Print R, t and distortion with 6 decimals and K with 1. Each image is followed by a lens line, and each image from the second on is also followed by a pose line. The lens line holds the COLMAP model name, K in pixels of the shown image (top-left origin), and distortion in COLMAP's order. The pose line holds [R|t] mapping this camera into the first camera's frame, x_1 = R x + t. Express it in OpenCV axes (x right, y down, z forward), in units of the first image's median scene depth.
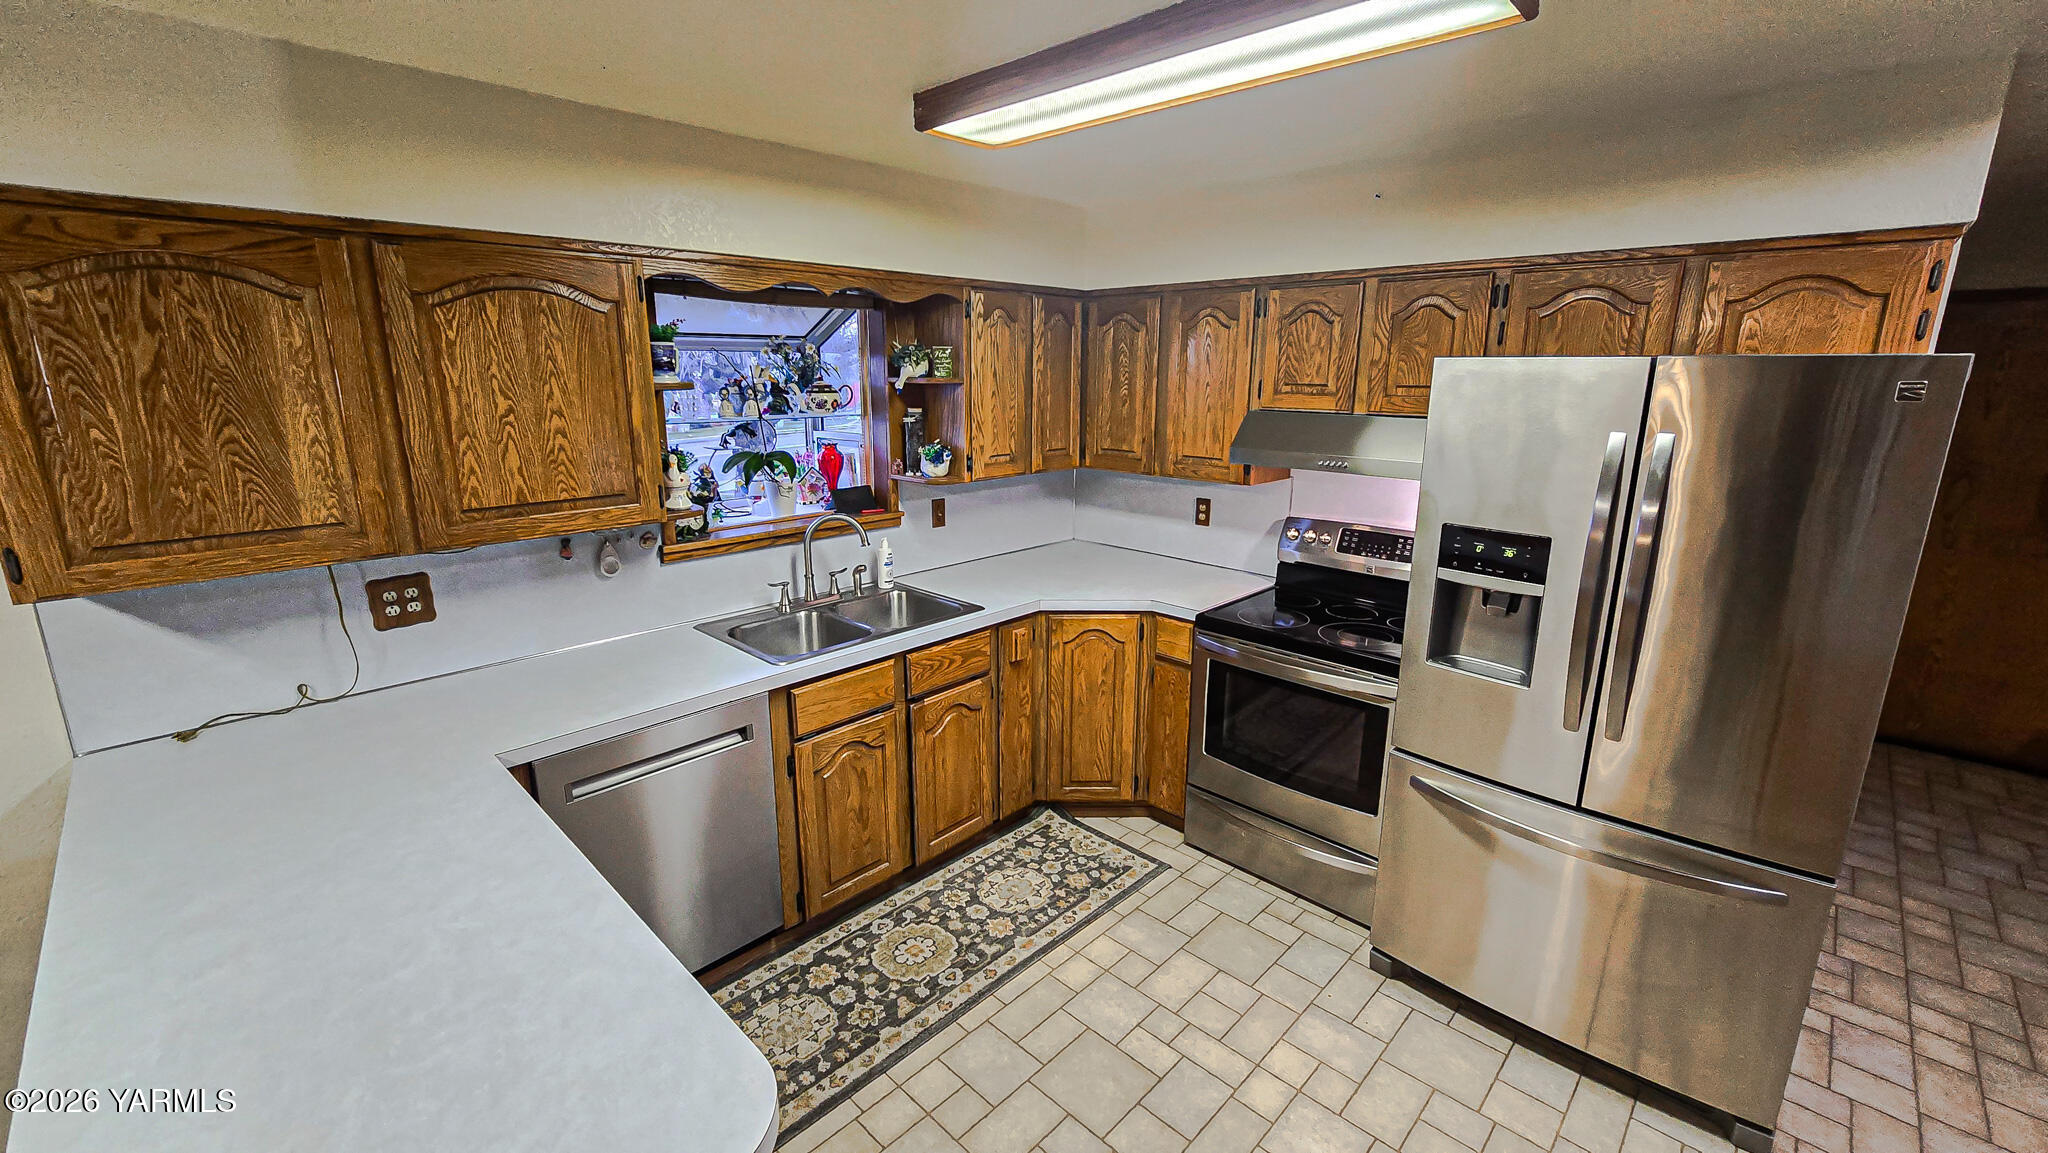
lens RADIAL K [[843.7, 0, 1023.8], [0, 843.7, 574.8], [0, 0, 1]] dist [-0.000742, -0.000704]
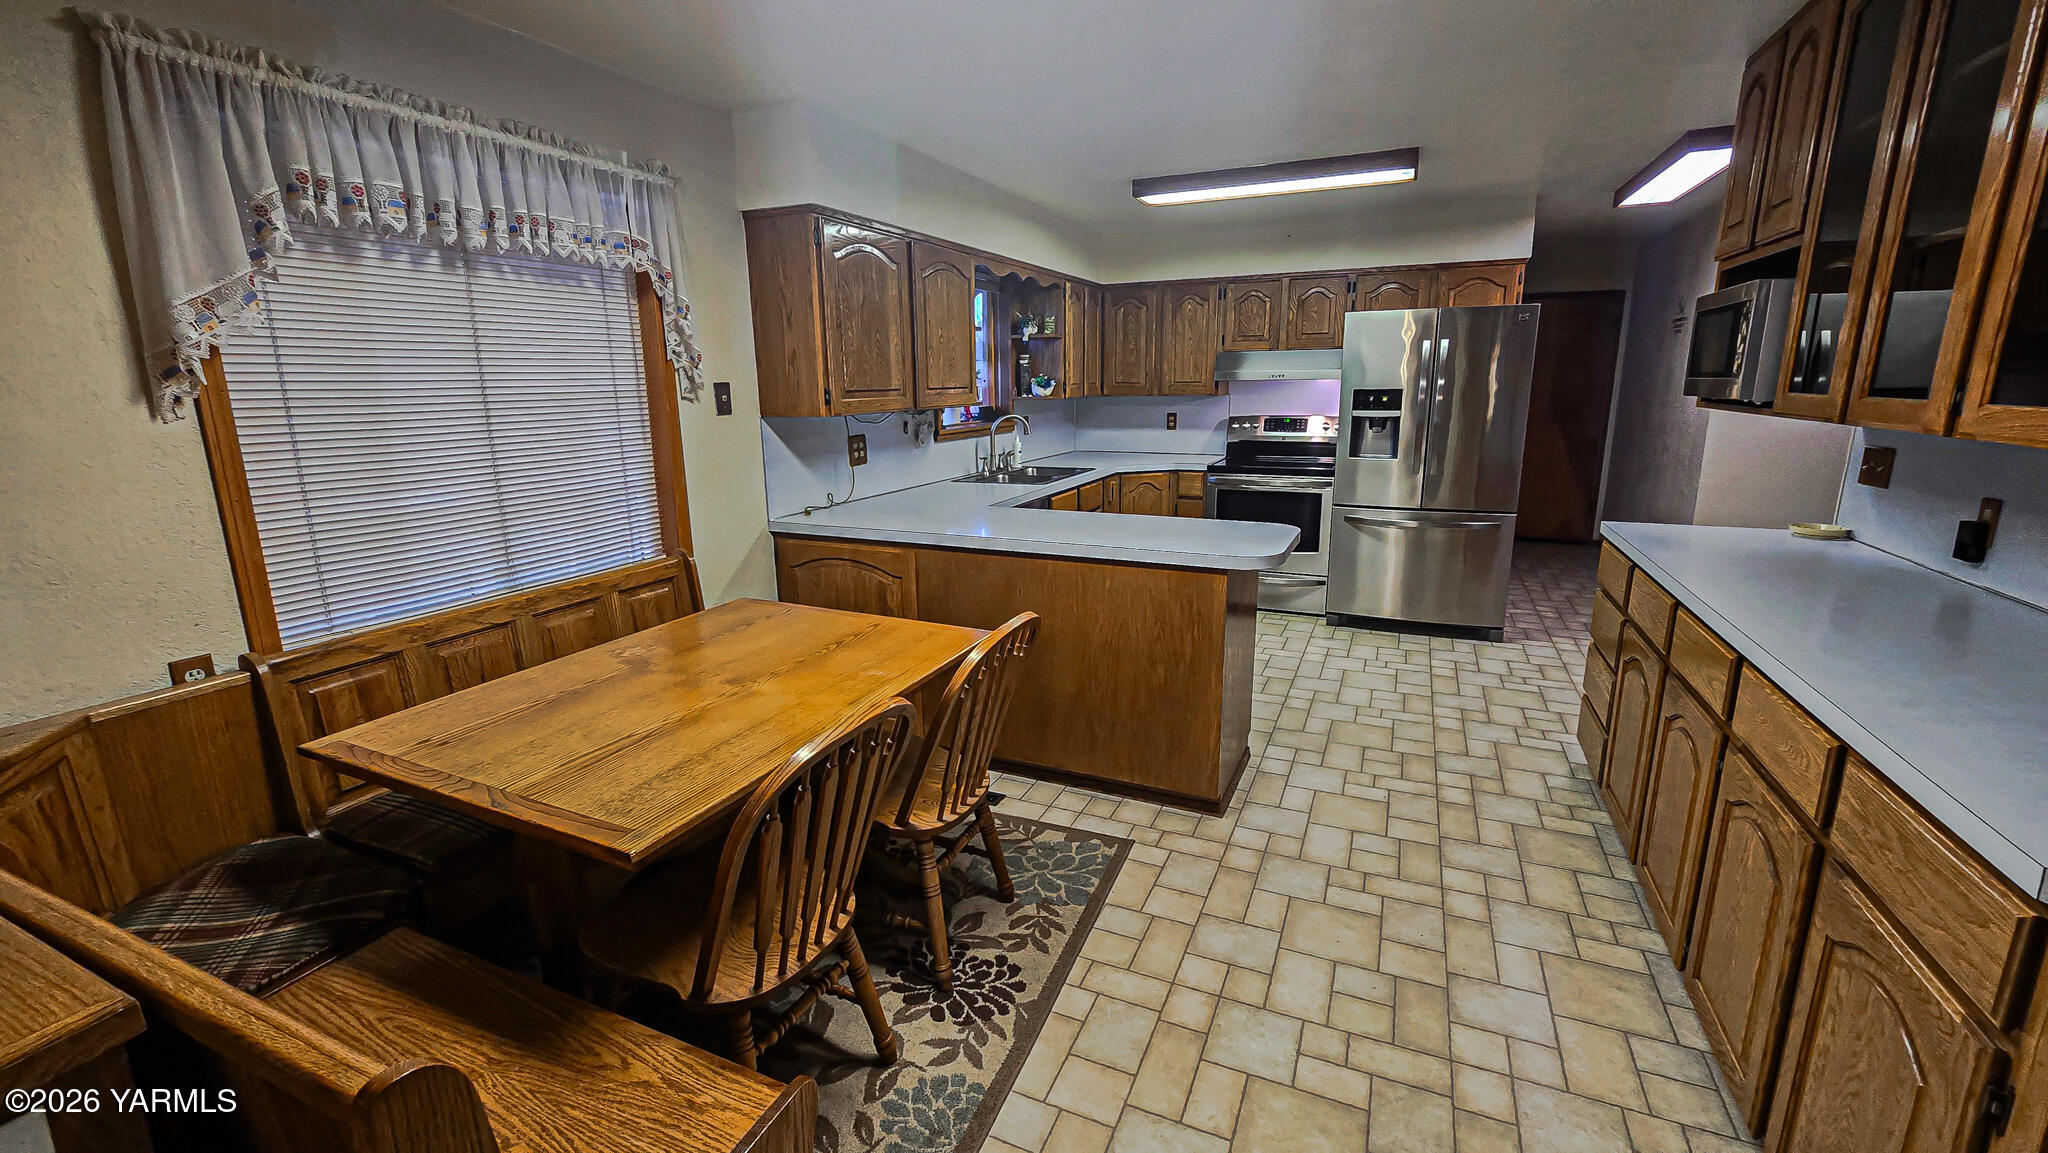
lens RADIAL K [[843.7, 0, 1026.5], [0, 843.7, 570.6], [0, 0, 1]] dist [-0.000742, -0.000704]
pose [[0.942008, -0.089308, 0.323489, -0.784468], [0.095780, 0.995394, -0.004108, 0.250308], [-0.321632, 0.034854, 0.946223, -0.578613]]
